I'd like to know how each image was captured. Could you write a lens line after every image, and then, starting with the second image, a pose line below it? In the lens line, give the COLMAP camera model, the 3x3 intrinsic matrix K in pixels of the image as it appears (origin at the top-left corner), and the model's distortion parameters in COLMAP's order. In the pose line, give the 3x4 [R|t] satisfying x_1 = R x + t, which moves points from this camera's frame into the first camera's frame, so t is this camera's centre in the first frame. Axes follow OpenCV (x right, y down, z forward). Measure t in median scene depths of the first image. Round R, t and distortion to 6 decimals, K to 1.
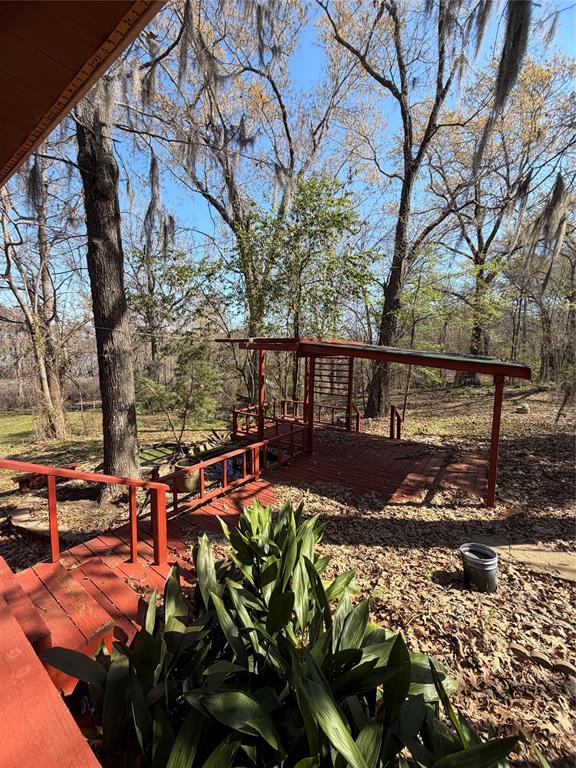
lens RADIAL K [[306.1, 0, 286.4], [0, 306.1, 379.5], [0, 0, 1]] dist [0.000962, -0.001178]
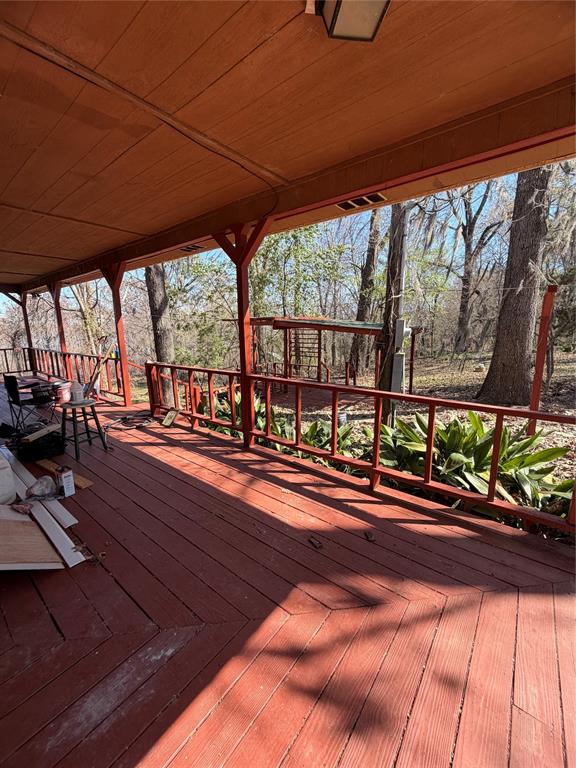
lens RADIAL K [[306.1, 0, 284.0], [0, 306.1, 381.0], [0, 0, 1]] dist [0.000962, -0.001178]
pose [[0.998267, -0.024281, -0.053602, 0.201737], [0.028664, 0.996173, 0.082565, 0.074278], [0.051392, -0.083959, 0.995143, -0.691651]]
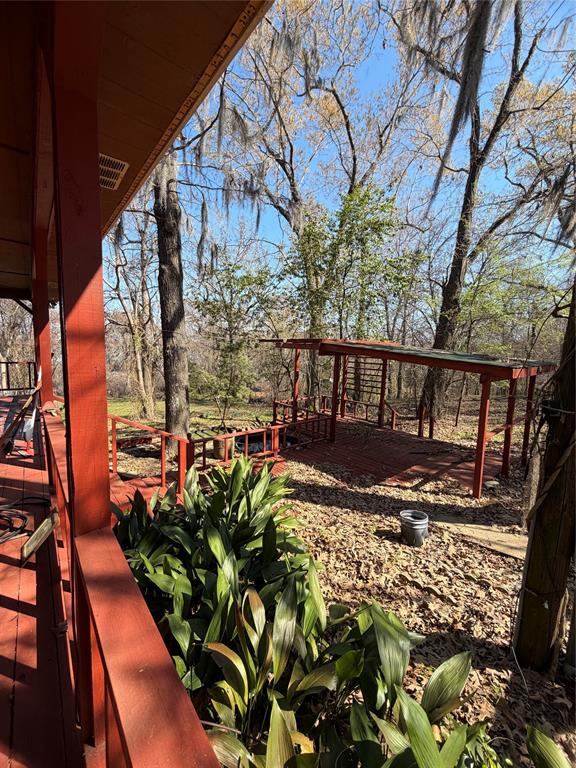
lens RADIAL K [[306.1, 0, 285.5], [0, 306.1, 378.9], [0, 0, 1]] dist [0.000962, -0.001178]
pose [[0.969528, 0.036660, -0.242220, 0.233025], [-0.037561, 0.999294, 0.000896, 0.023059], [0.242082, 0.008229, 0.970221, -0.172274]]
